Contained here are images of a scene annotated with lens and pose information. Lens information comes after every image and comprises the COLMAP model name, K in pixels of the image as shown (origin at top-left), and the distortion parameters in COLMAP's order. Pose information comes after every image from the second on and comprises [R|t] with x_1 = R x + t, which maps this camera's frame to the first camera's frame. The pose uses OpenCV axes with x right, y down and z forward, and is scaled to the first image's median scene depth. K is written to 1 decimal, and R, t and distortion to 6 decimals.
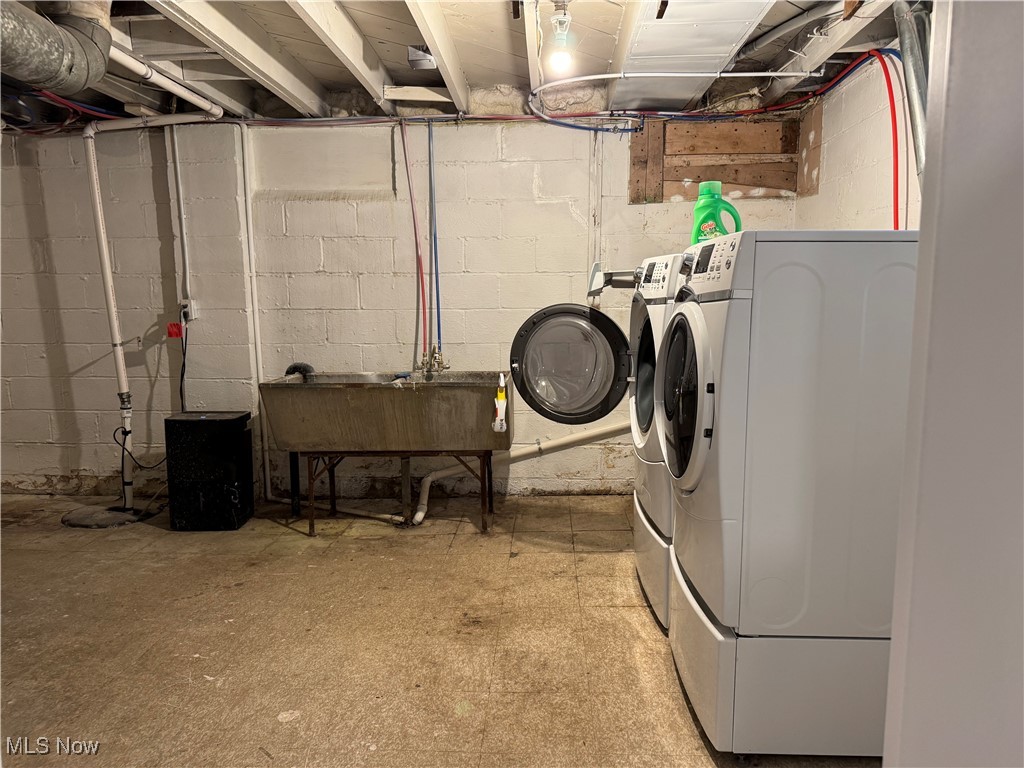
lens RADIAL K [[702.6, 0, 512.0], [0, 702.6, 384.0], [0, 0, 1]] dist [0.129251, -0.210727]
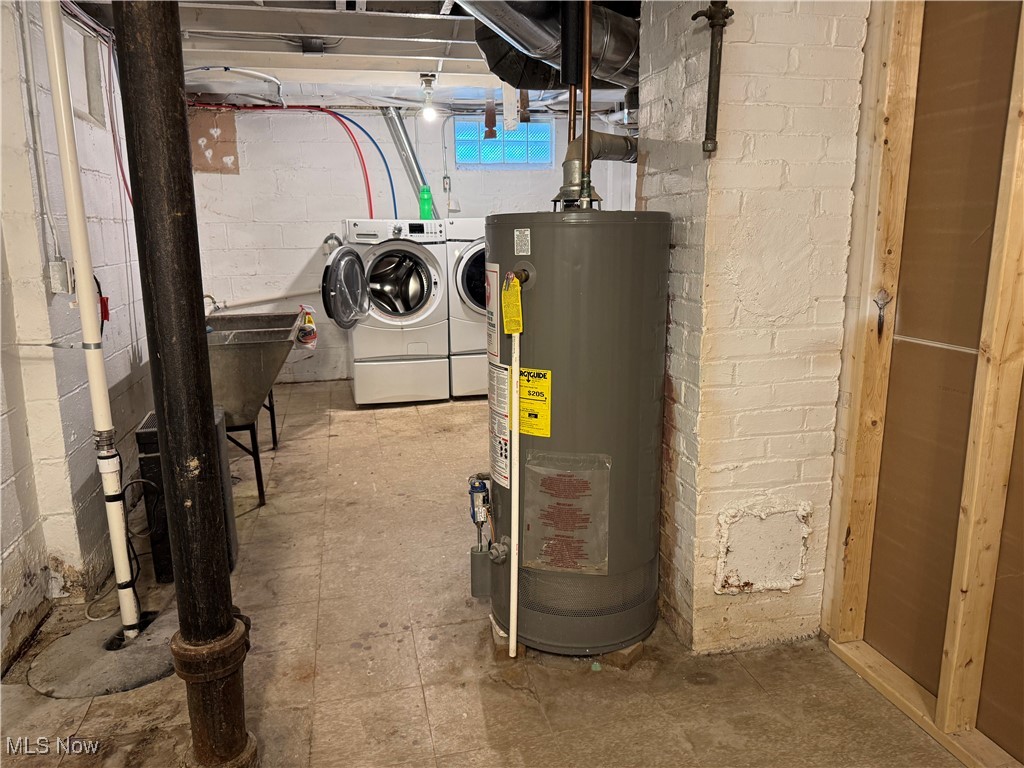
lens RADIAL K [[702.6, 0, 512.0], [0, 702.6, 384.0], [0, 0, 1]] dist [0.129251, -0.210727]
pose [[-0.261554, -0.197681, 0.944728, -1.395383], [0.141000, 0.960475, 0.240013, -0.134852], [-0.954834, 0.195983, -0.223344, 0.989496]]
